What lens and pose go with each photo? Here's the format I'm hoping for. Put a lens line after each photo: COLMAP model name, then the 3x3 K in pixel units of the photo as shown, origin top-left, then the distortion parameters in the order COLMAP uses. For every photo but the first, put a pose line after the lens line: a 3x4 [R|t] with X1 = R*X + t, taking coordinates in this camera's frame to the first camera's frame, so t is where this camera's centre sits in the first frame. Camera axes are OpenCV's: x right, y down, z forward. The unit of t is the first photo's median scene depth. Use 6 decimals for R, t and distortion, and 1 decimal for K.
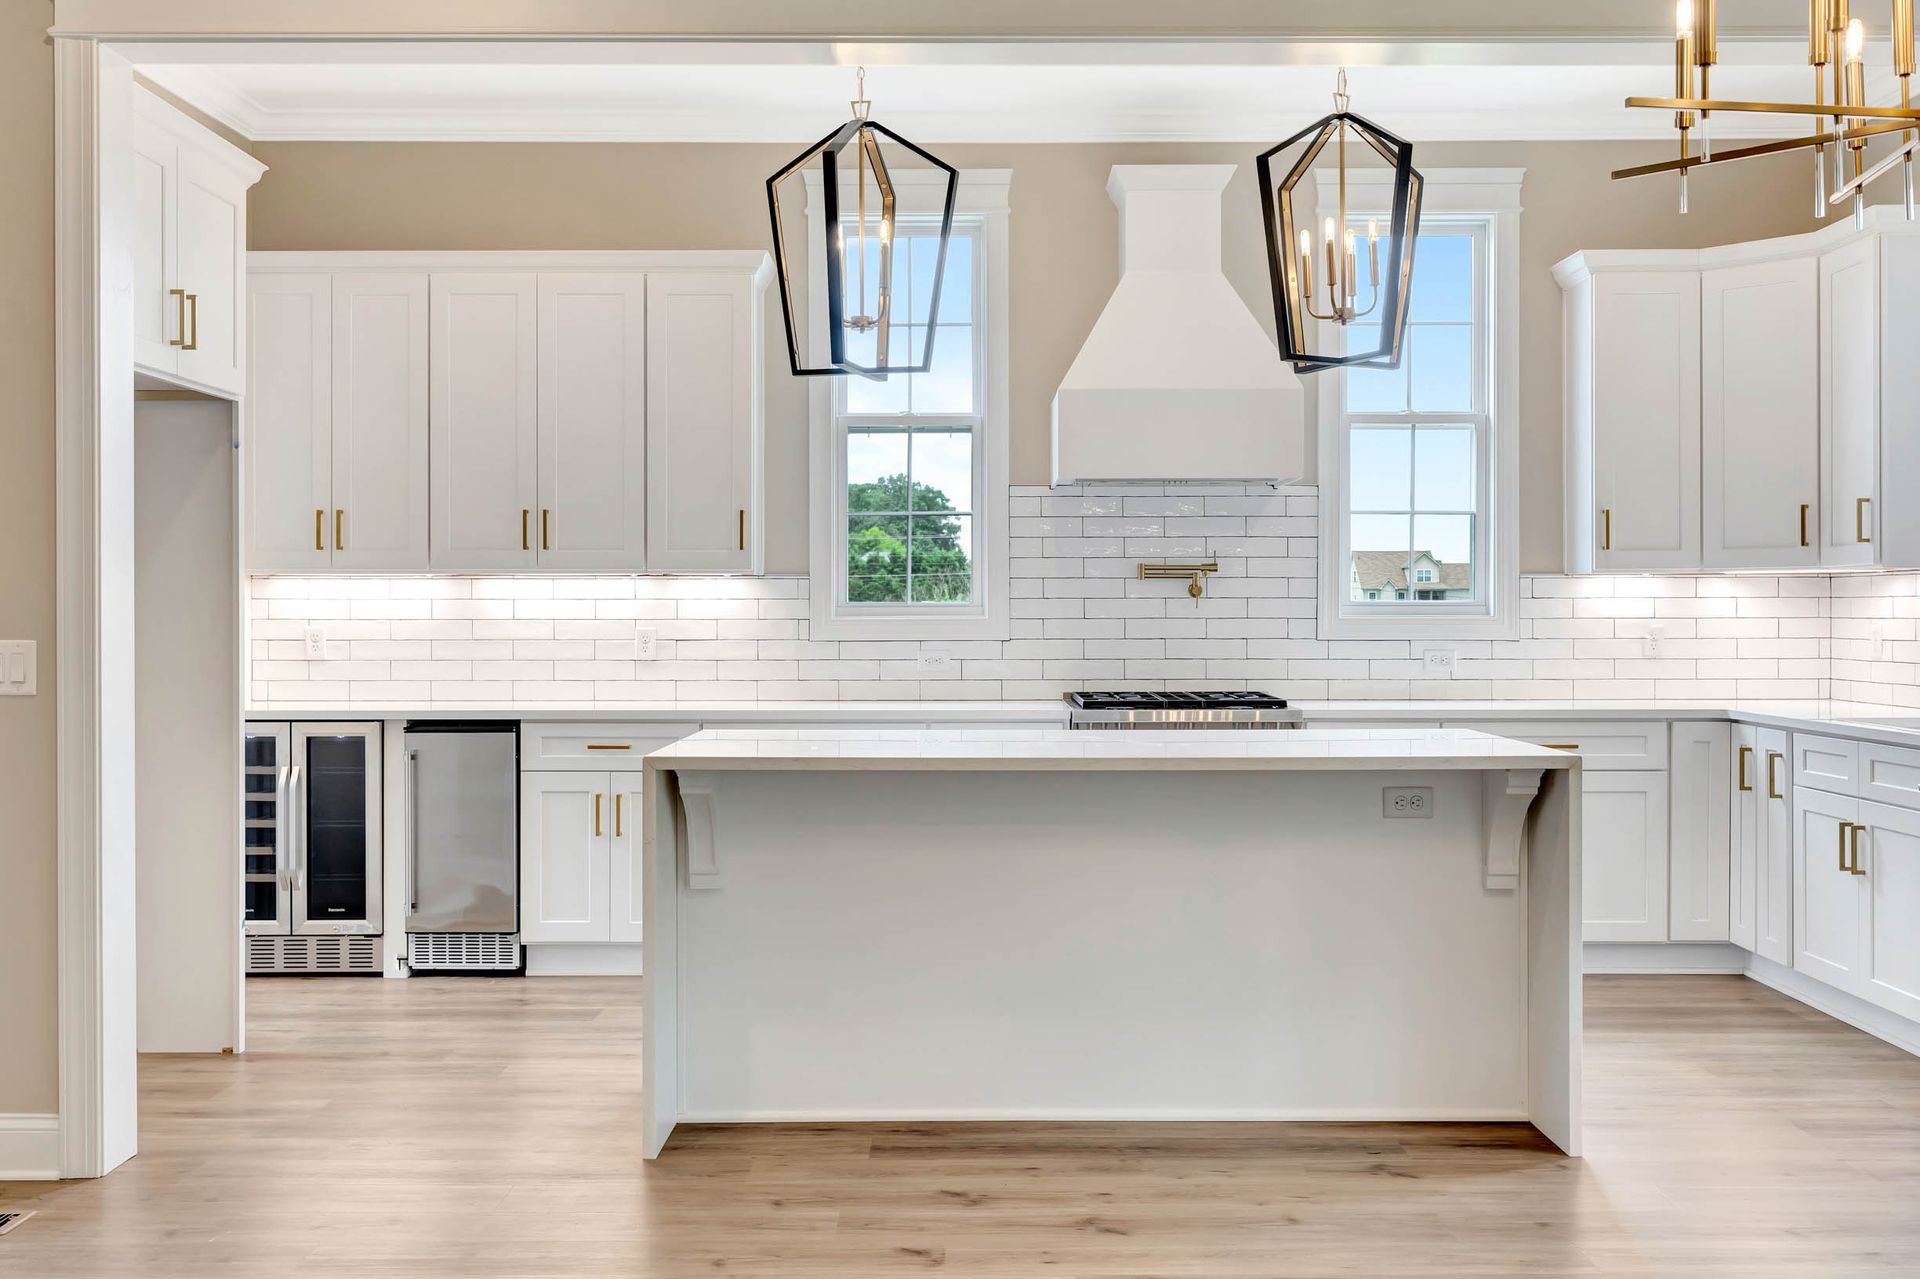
lens RADIAL K [[1839.7, 0, 961.5], [0, 1839.7, 623.3], [0, 0, 1]] dist [0.013150, 0.000000]
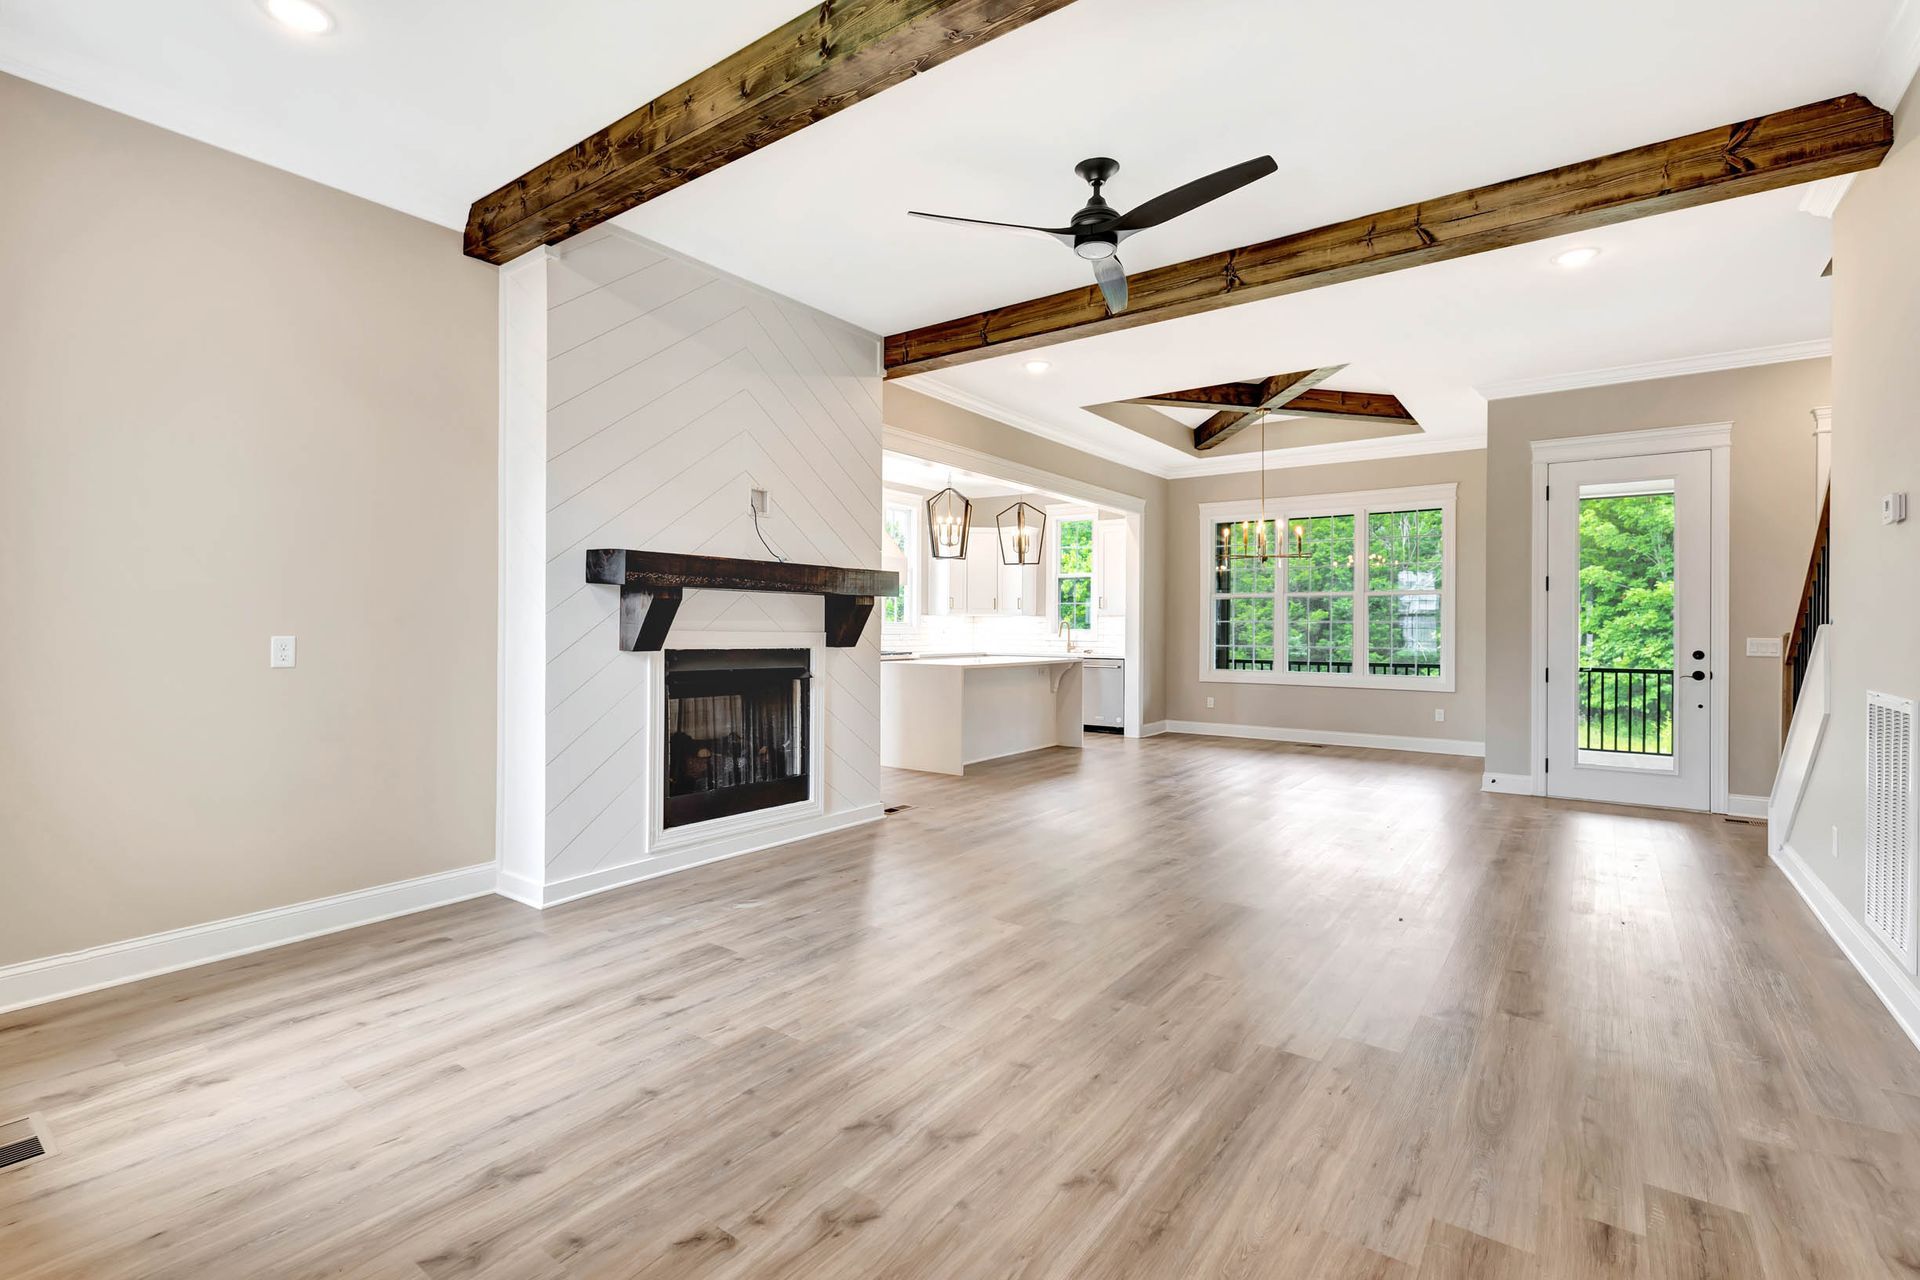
lens RADIAL K [[886.7, 0, 945.2], [0, 886.7, 621.5], [0, 0, 1]] dist [-0.011013, -0.001523]
pose [[0.589427, 0.007865, 0.807783, -1.002532], [0.002509, 0.999930, -0.011567, 0.004089], [-0.807818, 0.008844, 0.589366, -0.002516]]
